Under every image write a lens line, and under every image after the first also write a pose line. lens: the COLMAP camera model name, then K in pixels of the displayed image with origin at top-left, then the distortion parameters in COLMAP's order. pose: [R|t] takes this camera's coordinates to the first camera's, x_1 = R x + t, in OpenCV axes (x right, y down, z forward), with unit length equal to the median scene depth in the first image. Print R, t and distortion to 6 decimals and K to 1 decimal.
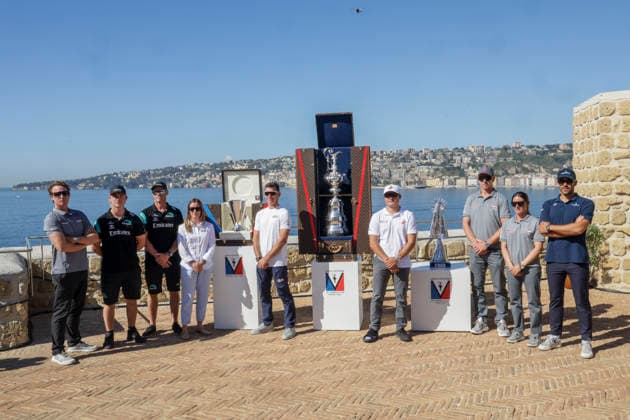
lens RADIAL K [[585.8, 0, 322.7], [0, 585.8, 211.7], [0, 0, 1]] dist [-0.007294, 0.104700]
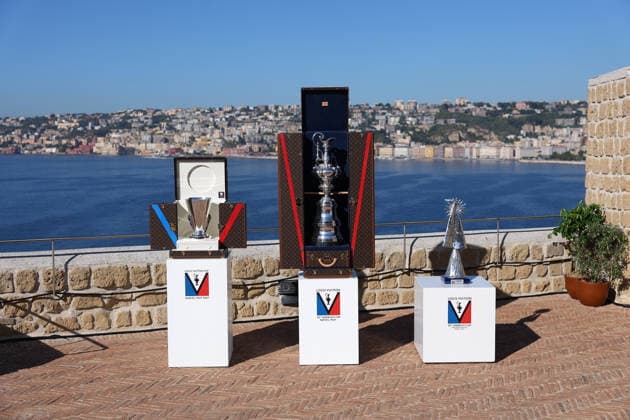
lens RADIAL K [[845.6, 0, 315.0], [0, 845.6, 210.0], [0, 0, 1]] dist [0.002959, 0.032643]
pose [[0.986422, 0.003079, 0.164199, -0.179661], [-0.007251, 0.999666, 0.024814, -0.033534], [-0.164068, -0.025668, 0.986115, -0.113171]]
